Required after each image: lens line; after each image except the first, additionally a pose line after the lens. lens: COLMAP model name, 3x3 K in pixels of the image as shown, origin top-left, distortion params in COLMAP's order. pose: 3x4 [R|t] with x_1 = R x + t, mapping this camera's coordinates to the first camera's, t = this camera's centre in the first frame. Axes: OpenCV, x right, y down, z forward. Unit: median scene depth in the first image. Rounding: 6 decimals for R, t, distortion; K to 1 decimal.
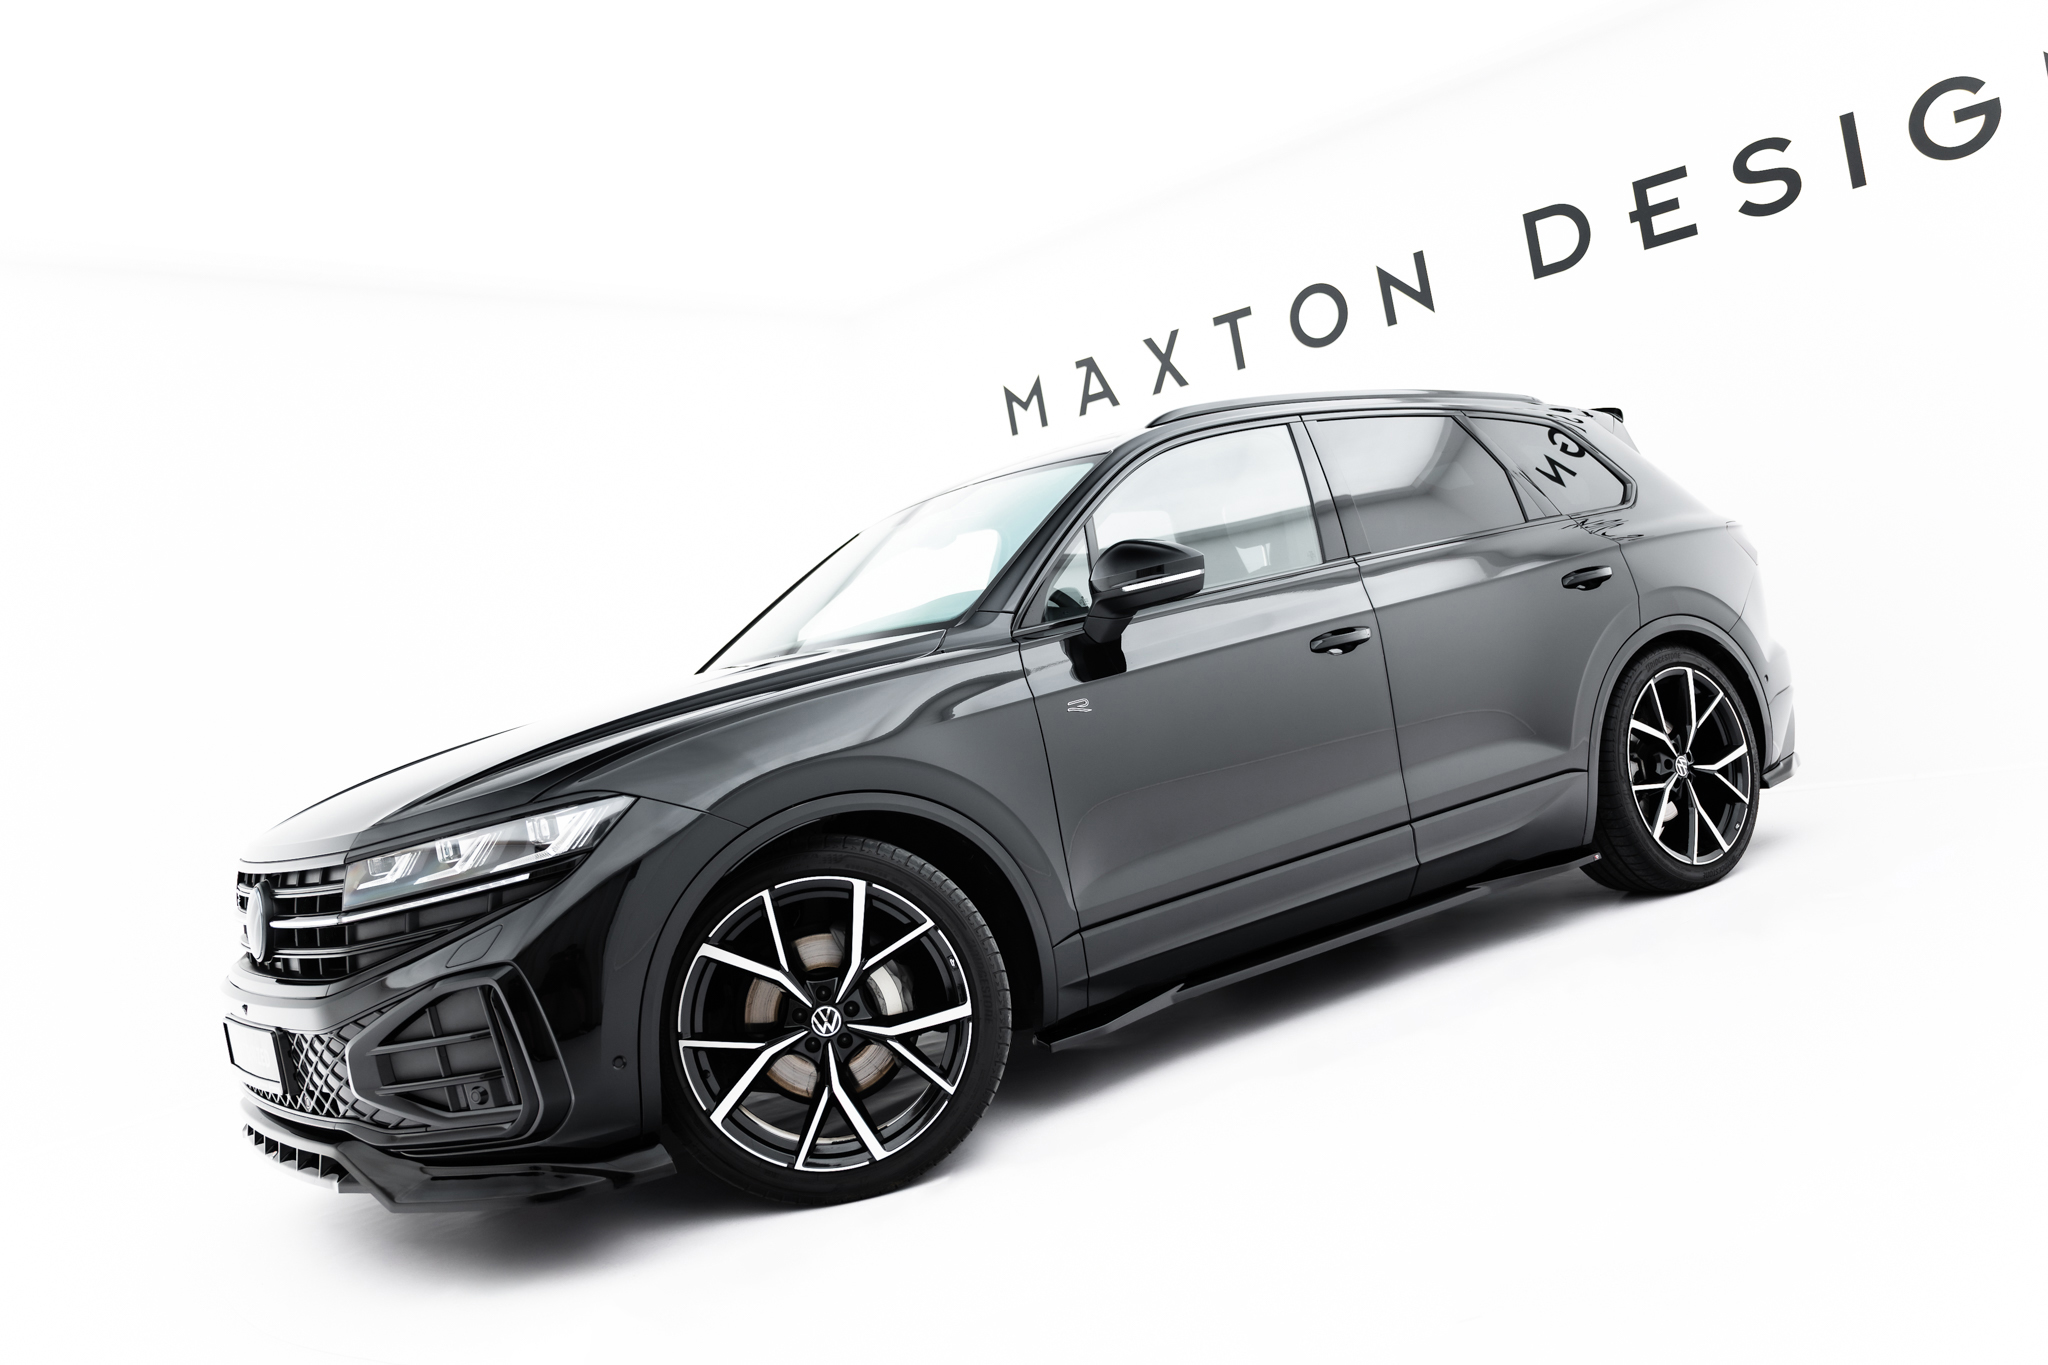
lens RADIAL K [[1766.0, 0, 1023.0], [0, 1766.0, 683.2], [0, 0, 1]] dist [0.072767, 0.000620]
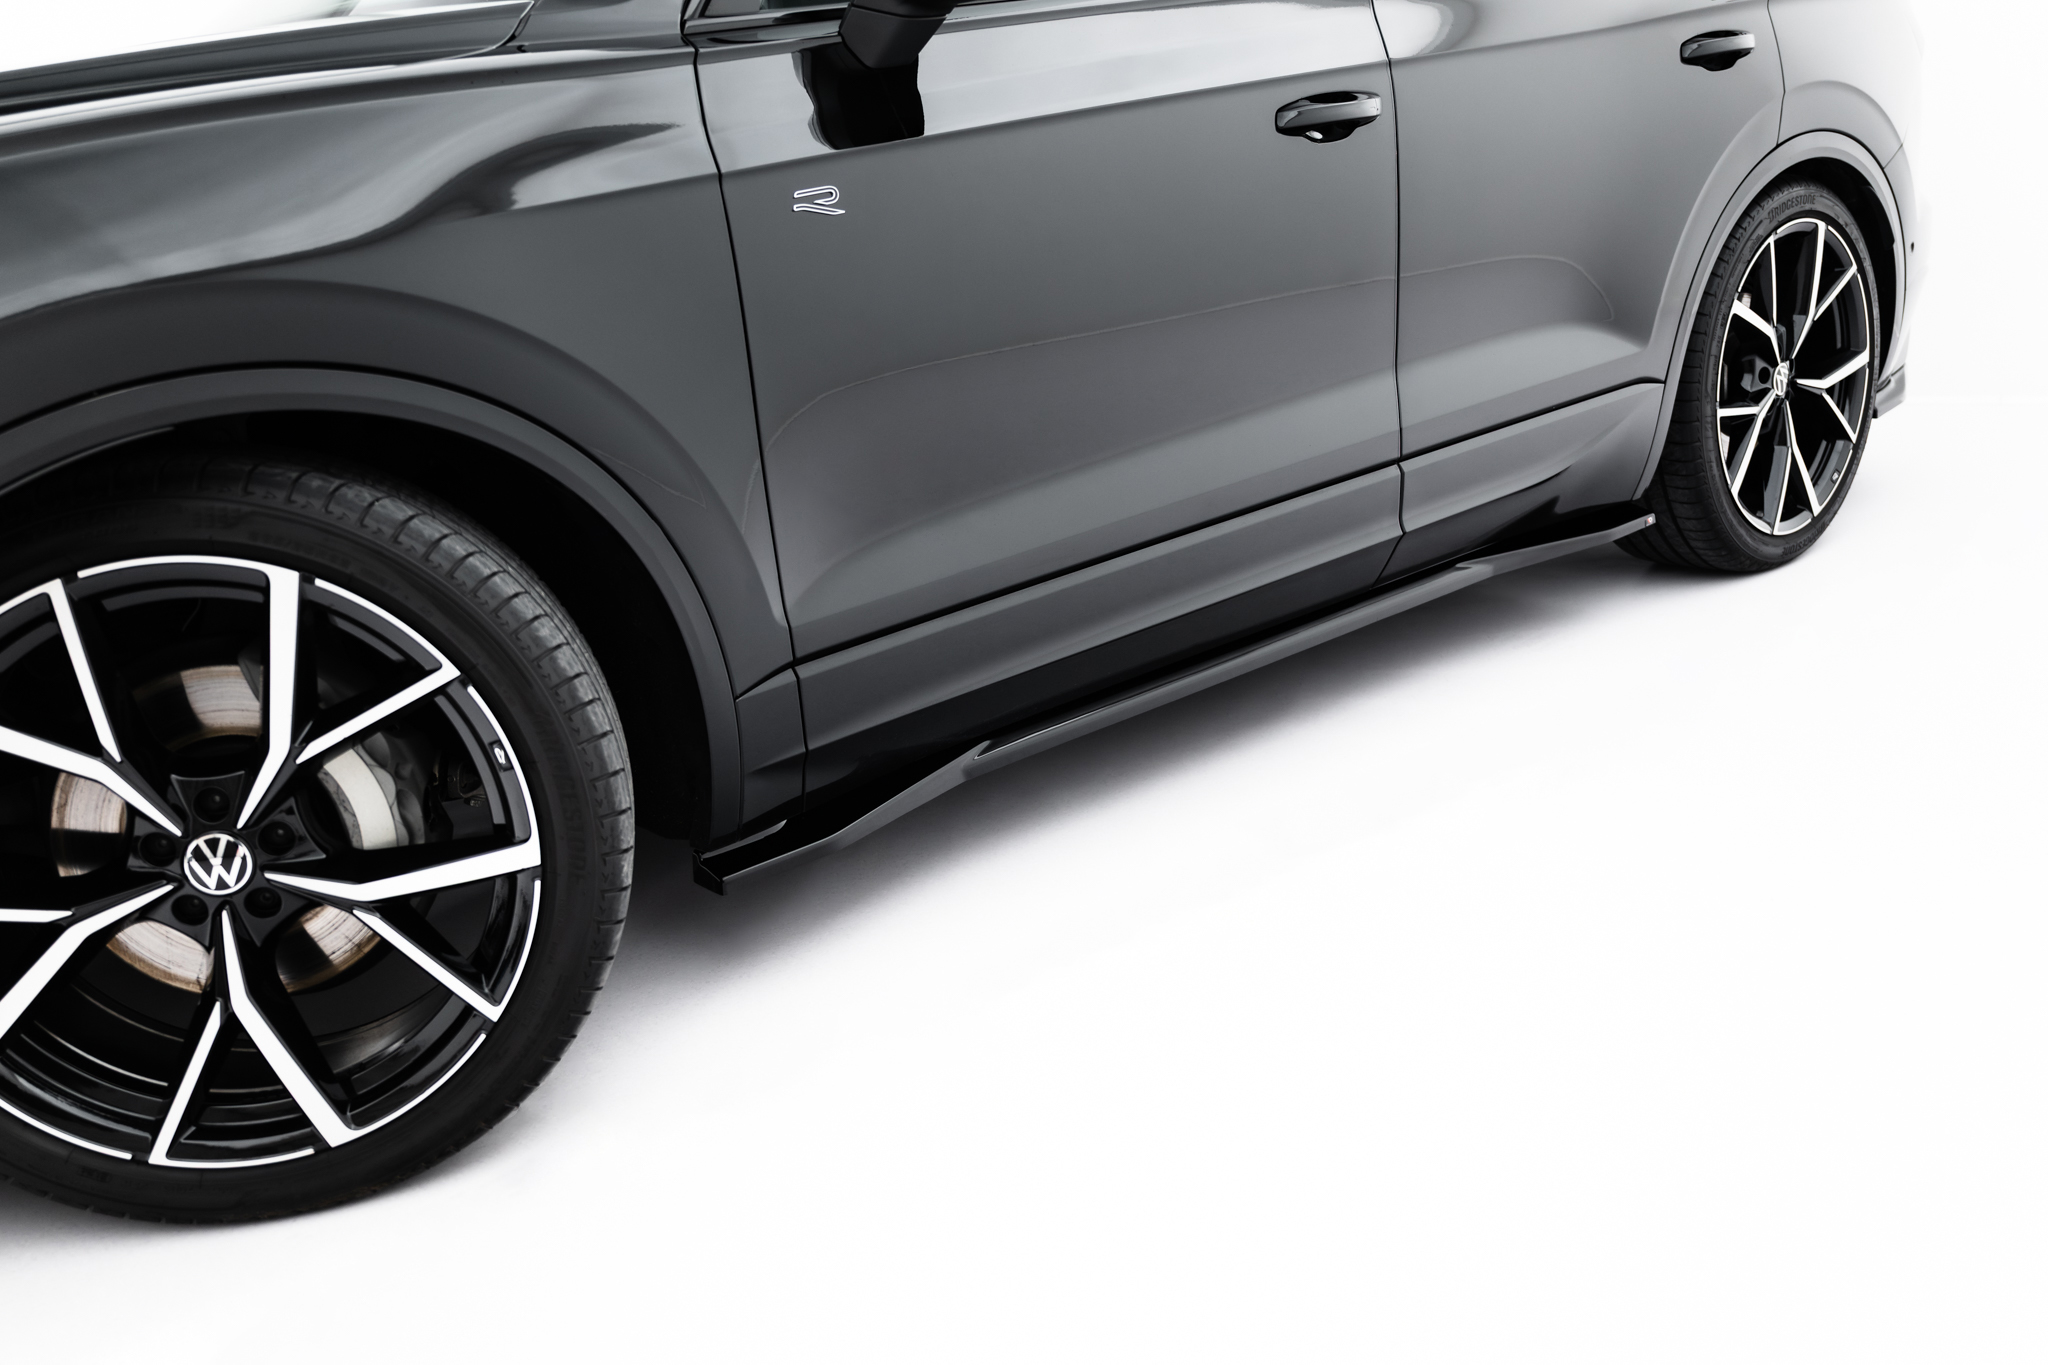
lens RADIAL K [[1518.6, 0, 1085.9], [0, 1518.6, 683.4], [0, 0, 1]] dist [-0.003298, -0.000888]
pose [[0.985693, 0.047991, 0.161574, 0.043228], [-0.099966, 0.938262, 0.331167, -0.008103], [-0.135705, -0.342581, 0.929636, 0.559950]]
